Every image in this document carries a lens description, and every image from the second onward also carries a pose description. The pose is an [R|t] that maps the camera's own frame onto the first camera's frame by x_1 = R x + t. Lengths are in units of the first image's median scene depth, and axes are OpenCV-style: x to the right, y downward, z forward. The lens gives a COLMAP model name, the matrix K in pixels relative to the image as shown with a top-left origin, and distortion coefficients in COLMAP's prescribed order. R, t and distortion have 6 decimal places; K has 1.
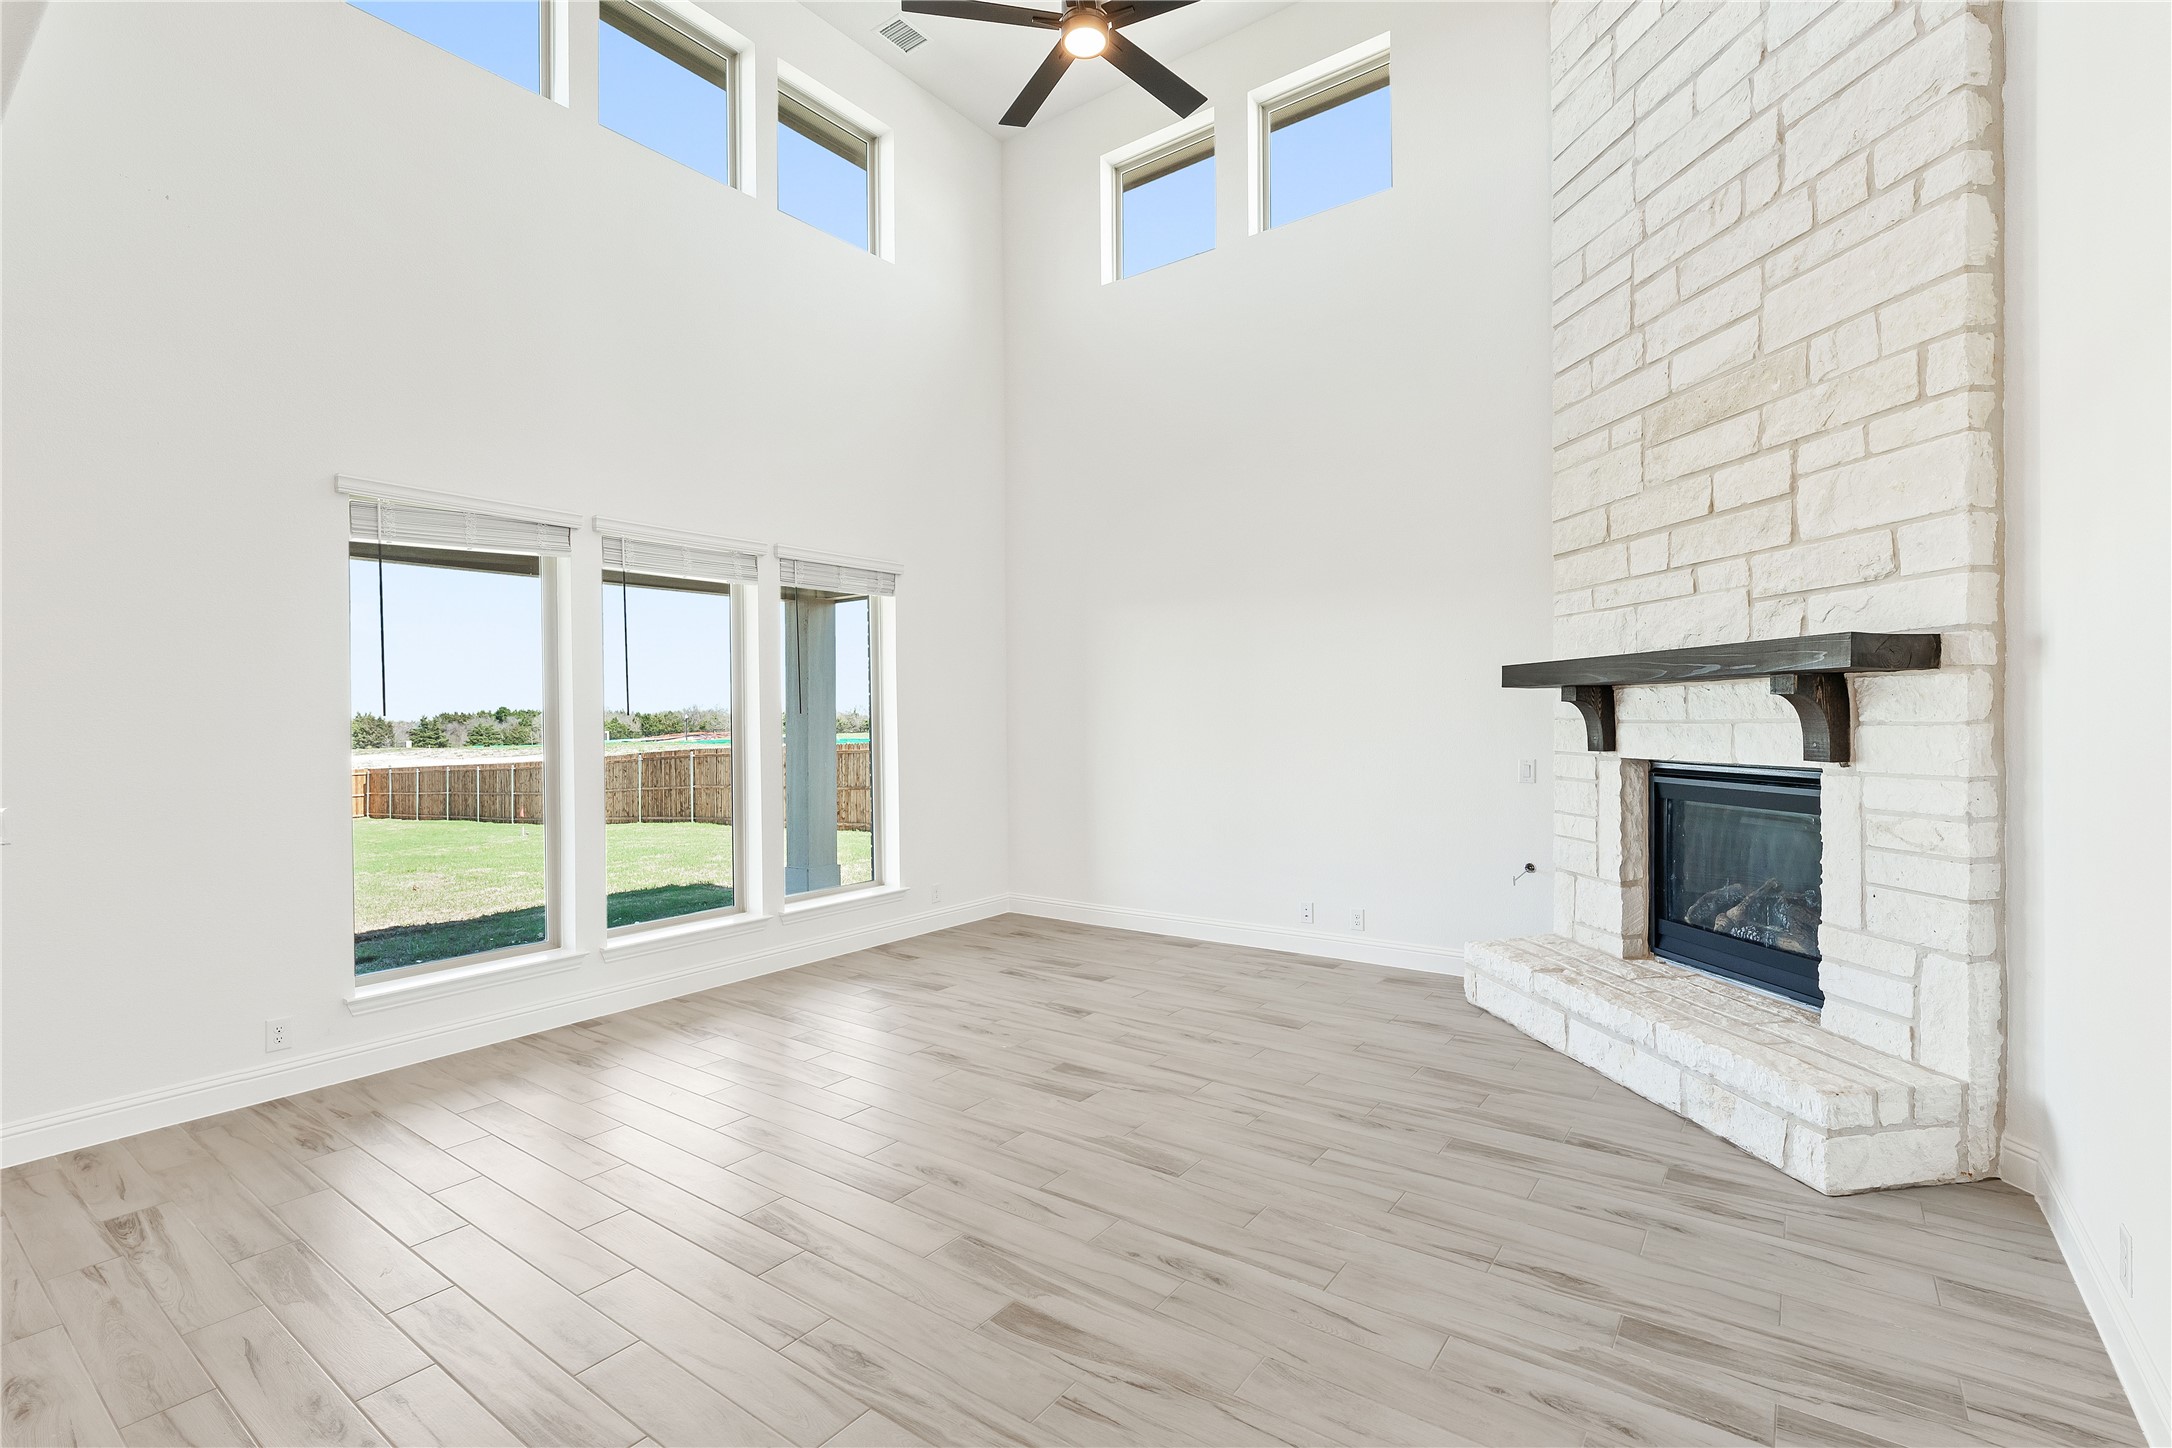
lens RADIAL K [[985.9, 0, 1081.1], [0, 985.9, 711.8], [0, 0, 1]] dist [-0.002437, 0.000139]
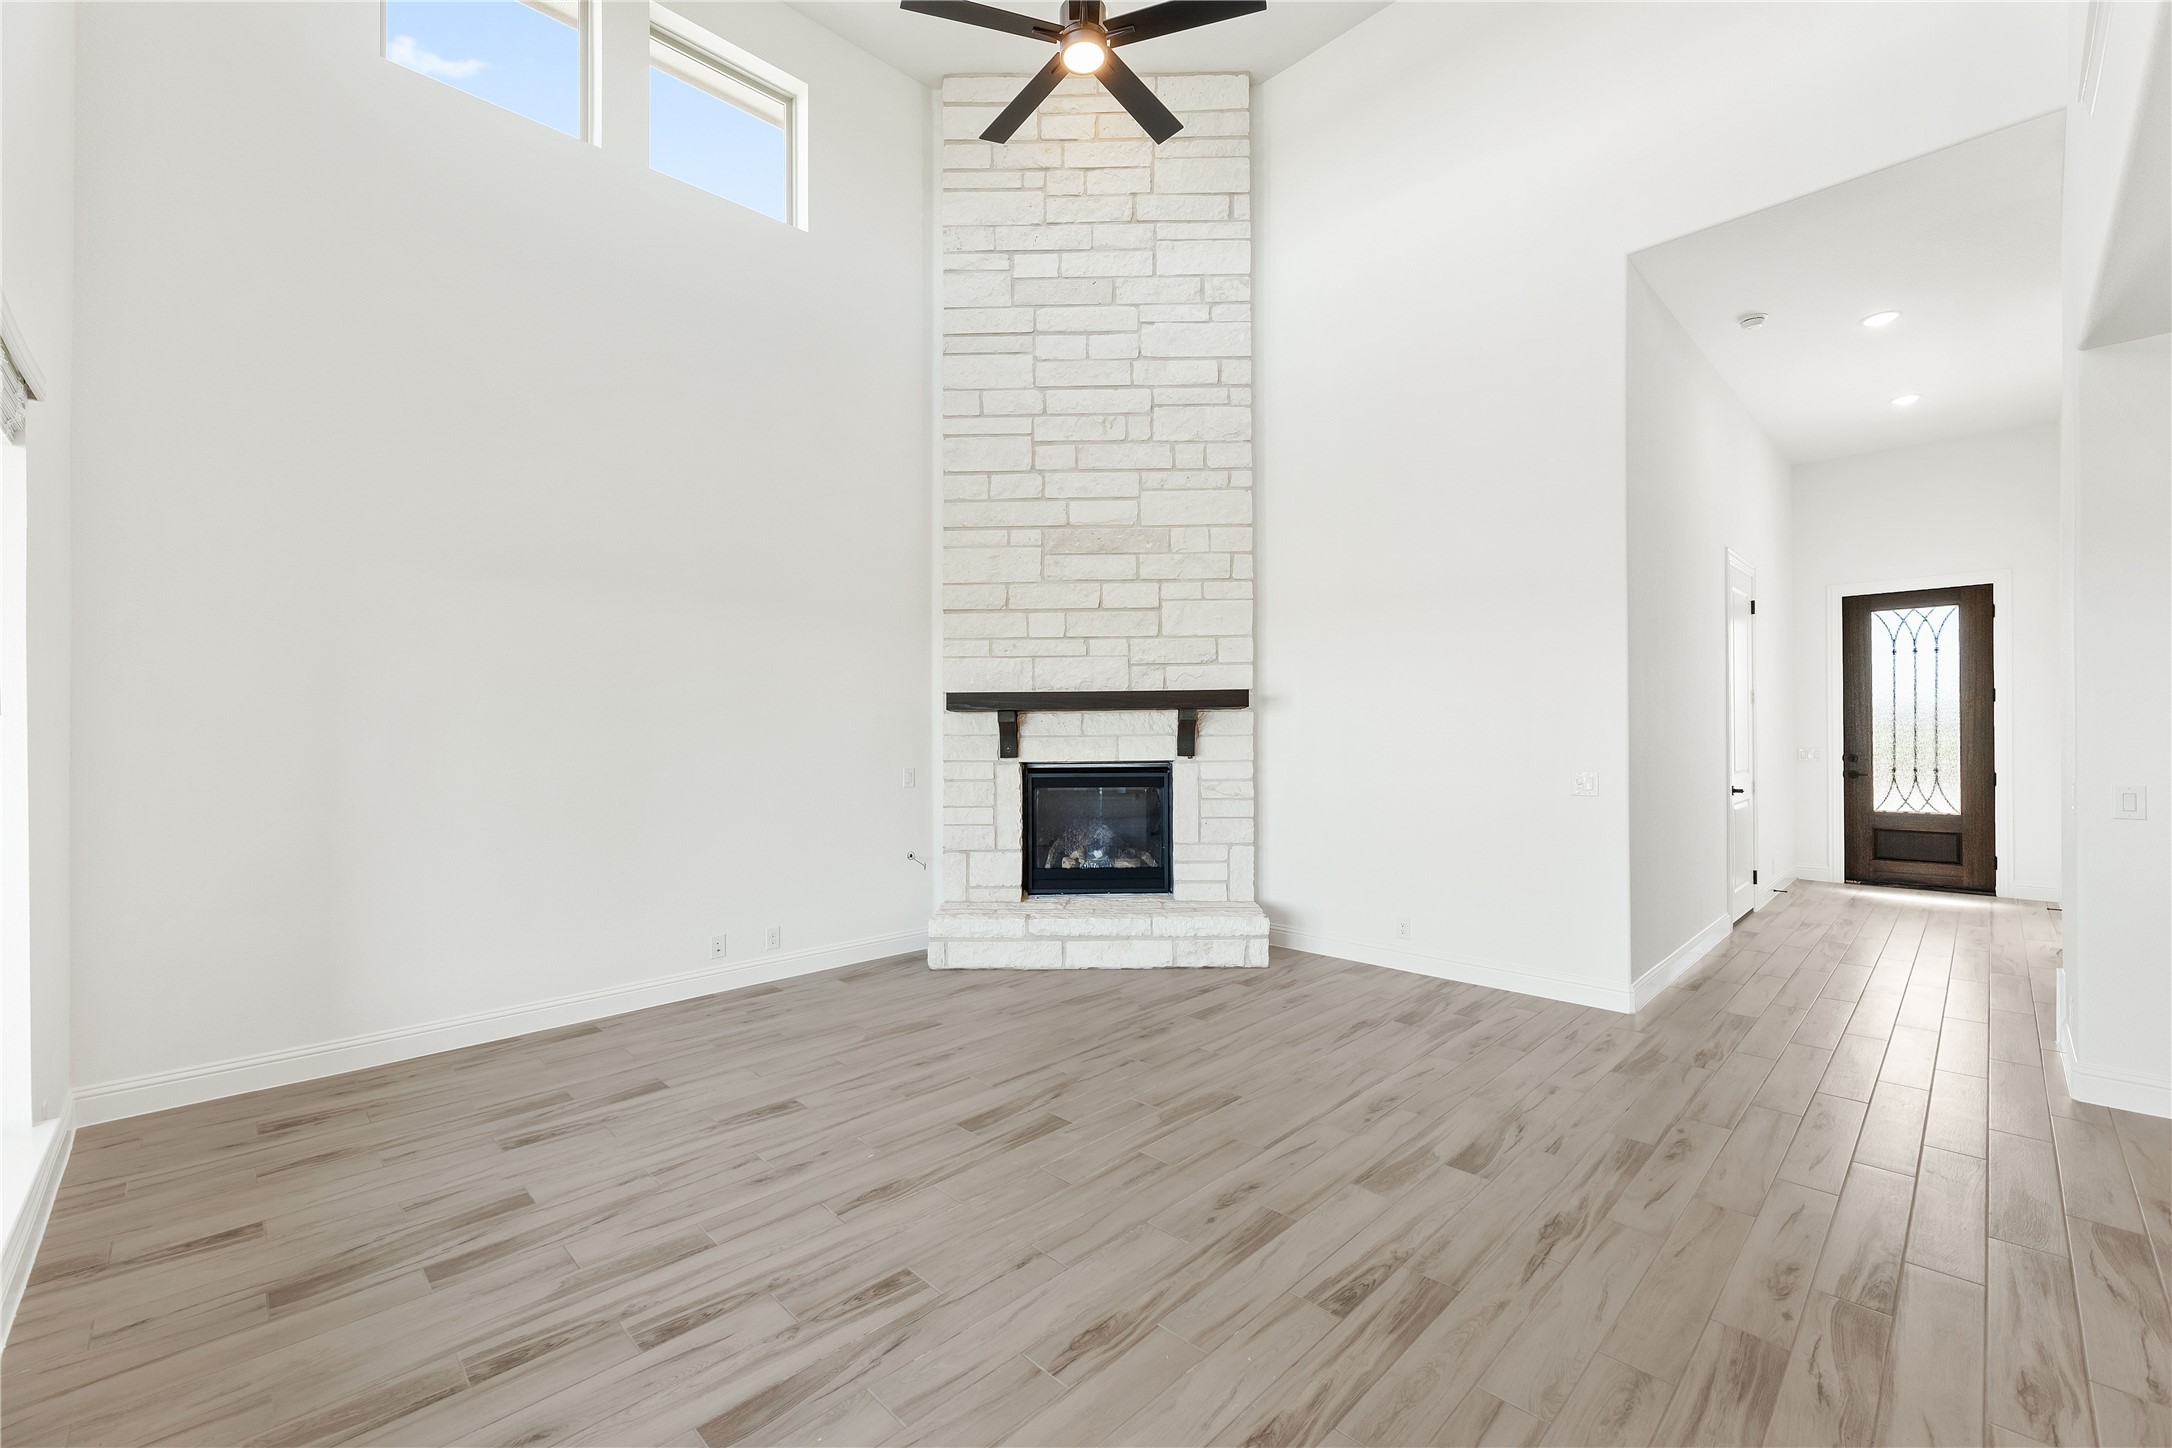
lens RADIAL K [[894.9, 0, 1094.6], [0, 894.9, 722.6], [0, 0, 1]] dist [-0.001292, -0.000421]
pose [[0.144576, 0.020112, 0.989289, -0.862422], [0.001279, 0.999789, -0.020512, 0.019303], [-0.989493, 0.004231, 0.144520, 0.834672]]
